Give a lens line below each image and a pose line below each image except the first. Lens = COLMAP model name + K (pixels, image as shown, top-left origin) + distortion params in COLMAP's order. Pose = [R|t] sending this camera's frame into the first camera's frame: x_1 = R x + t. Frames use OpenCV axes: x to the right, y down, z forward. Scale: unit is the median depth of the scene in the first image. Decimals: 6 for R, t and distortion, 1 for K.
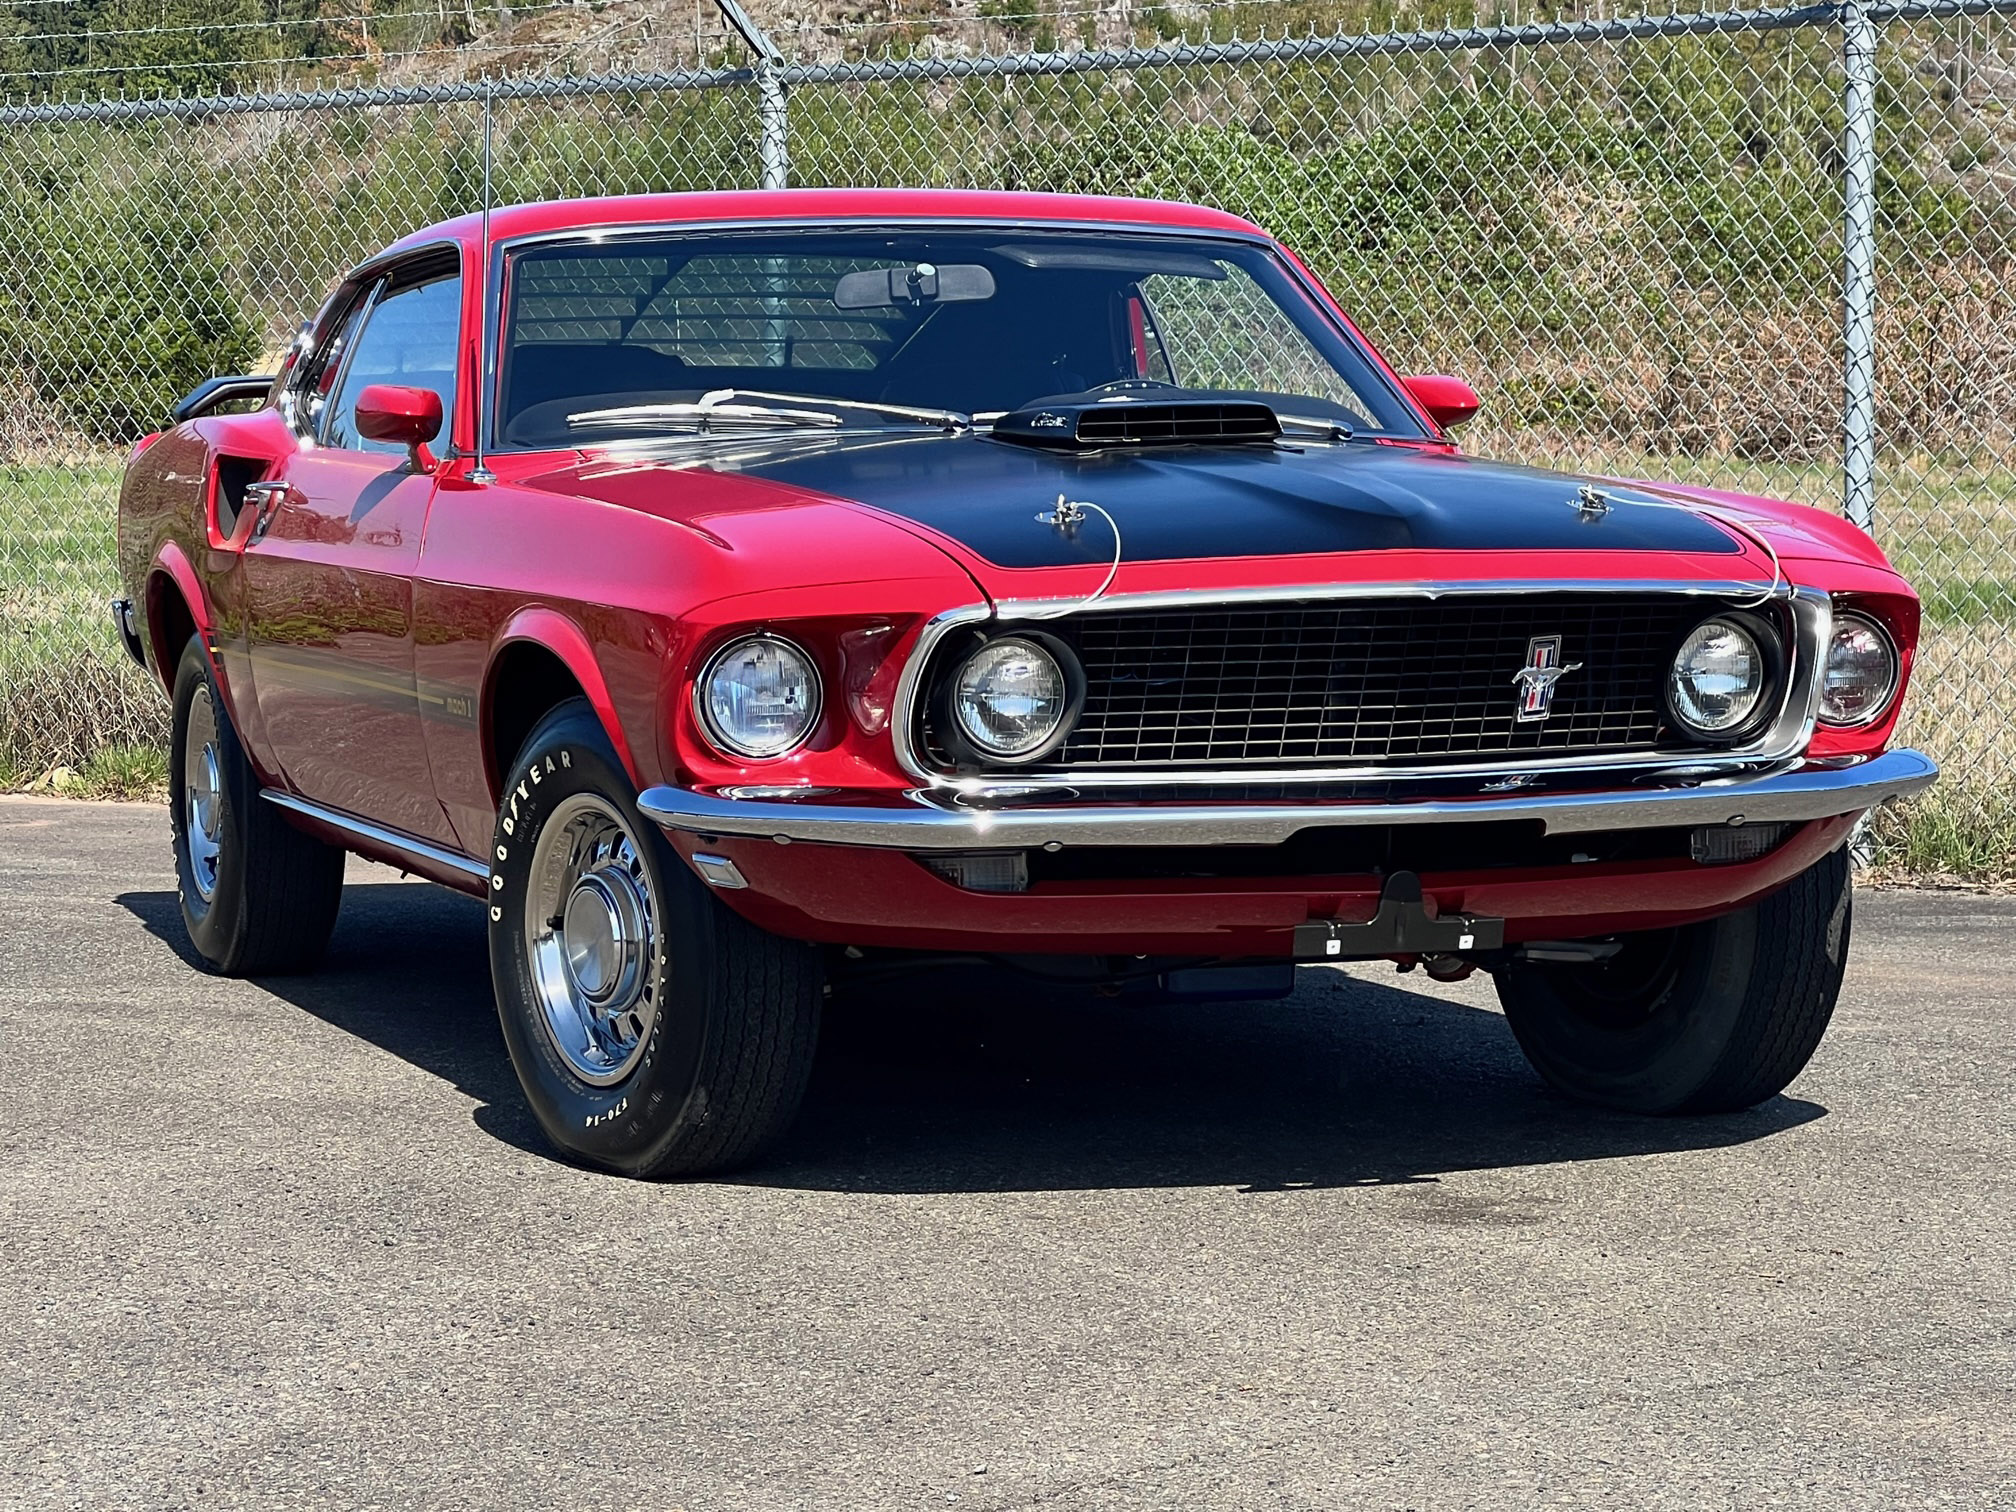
lens RADIAL K [[5994.2, 0, 1004.1], [0, 5994.2, 771.5], [0, 0, 1]] dist [-0.003079, 0.000000]
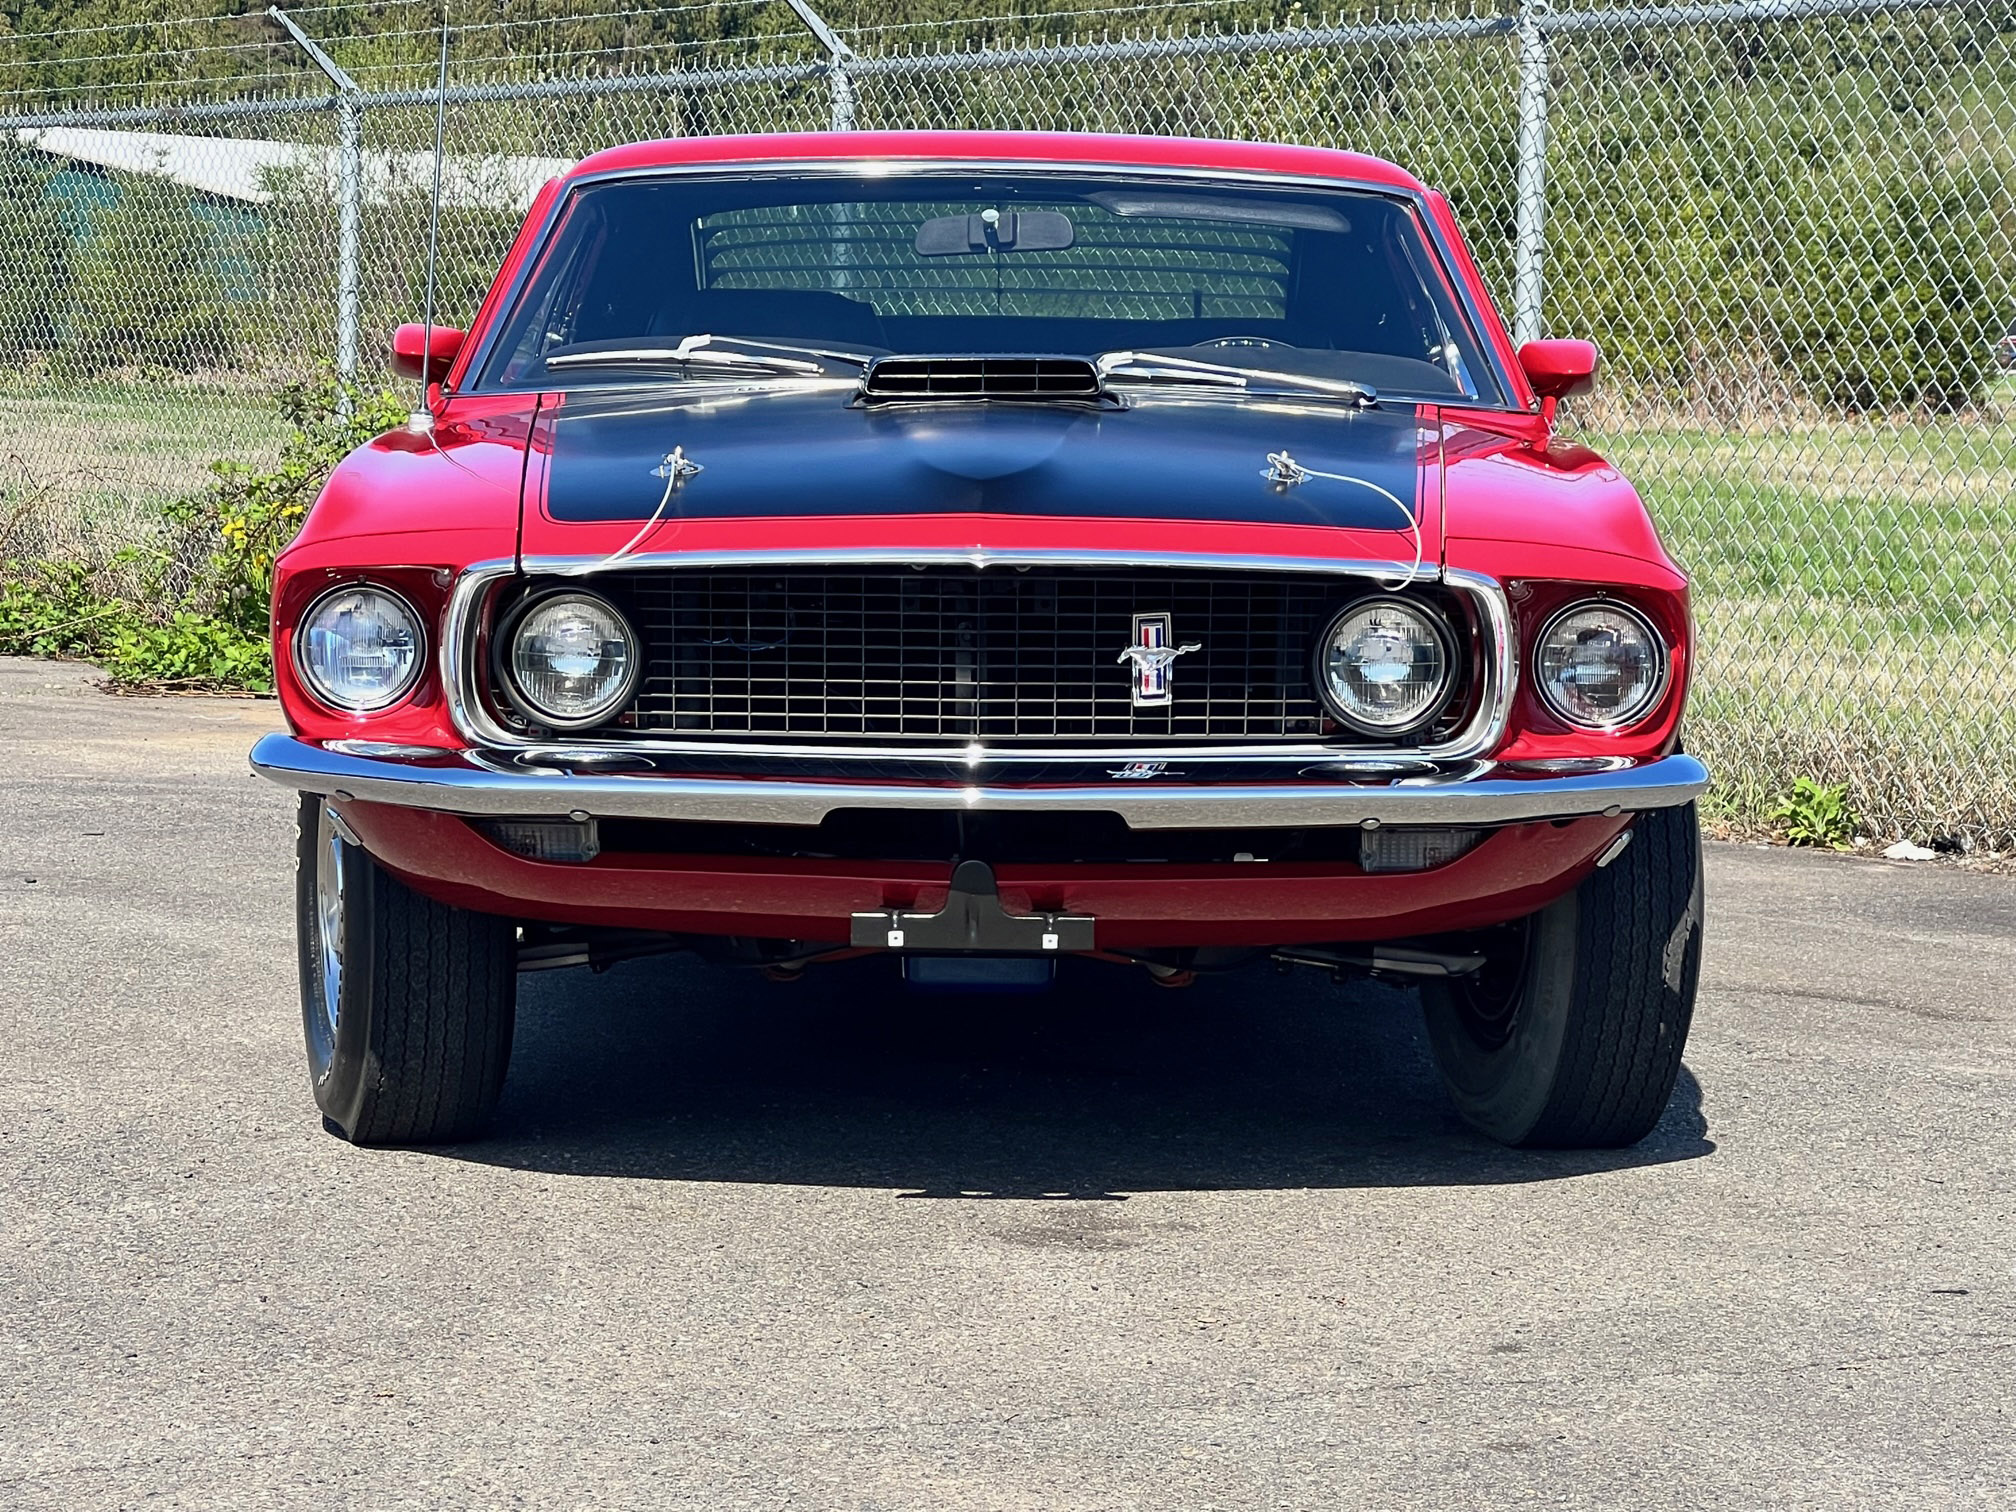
lens RADIAL K [[5994.2, 0, 995.6], [0, 5994.2, 748.2], [0, 0, 1]] dist [-0.003079, 0.000000]
pose [[0.948002, 0.042374, -0.315429, 0.349425], [-0.042037, 0.999085, 0.007874, -0.007929], [0.315475, 0.005795, 0.948916, 0.115731]]
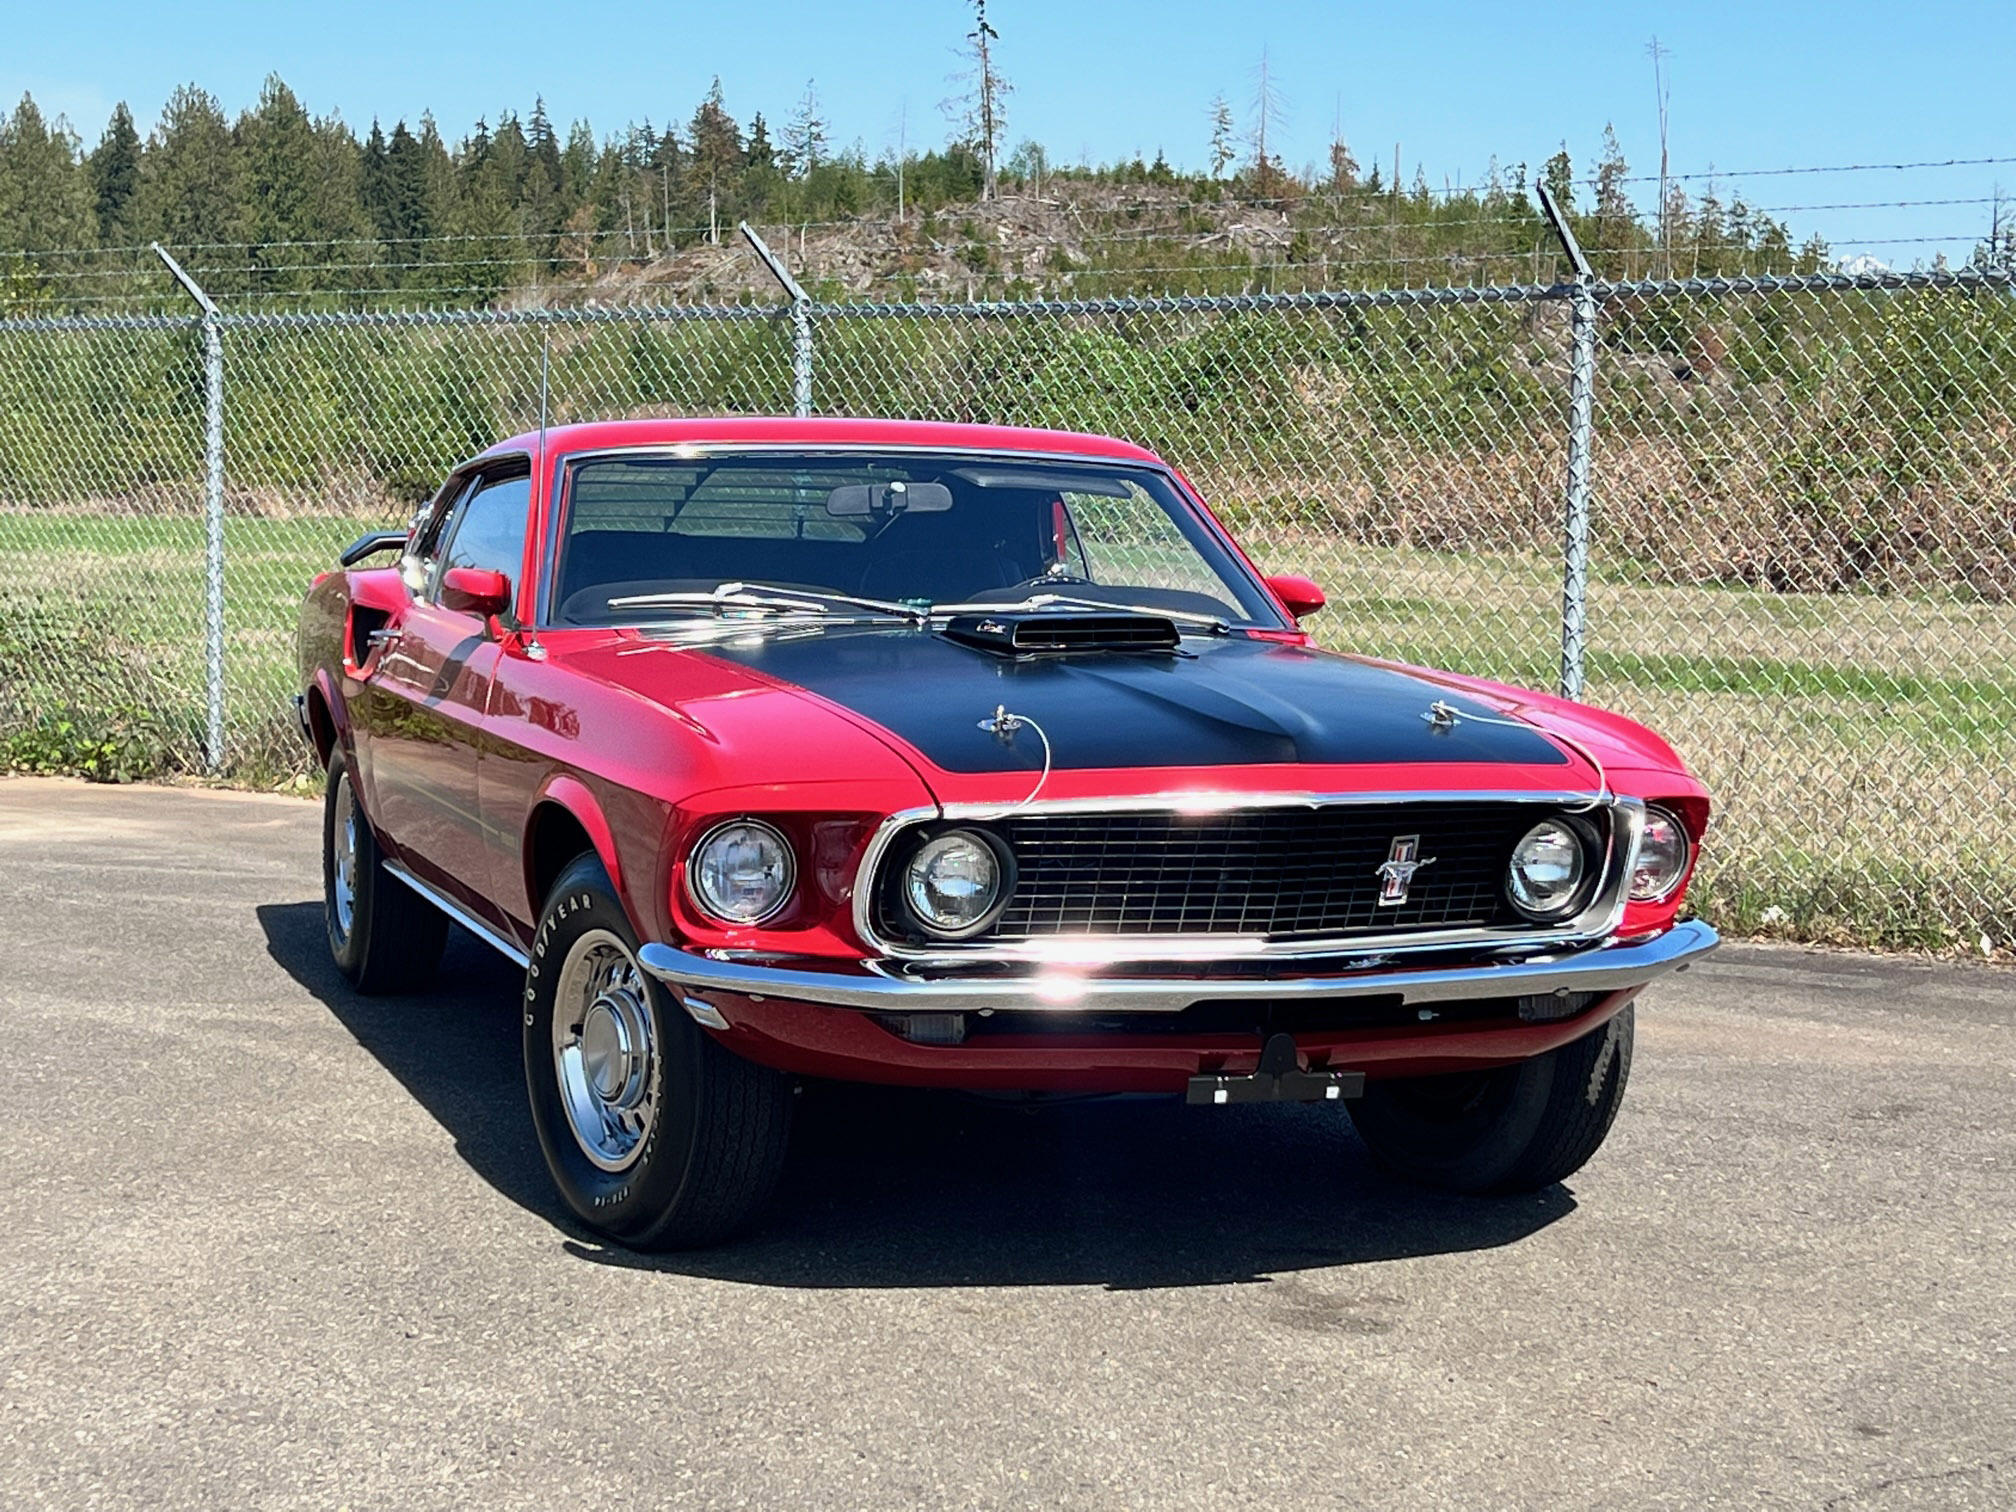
lens RADIAL K [[3534.9, 0, 1008.9], [0, 3534.9, 788.0], [0, 0, 1]] dist [0.146630, 0.000000]
pose [[0.999579, 0.024830, 0.015024, 0.000989], [-0.025169, 0.999423, 0.022811, -0.044803], [-0.014449, -0.023179, 0.999627, 0.293280]]
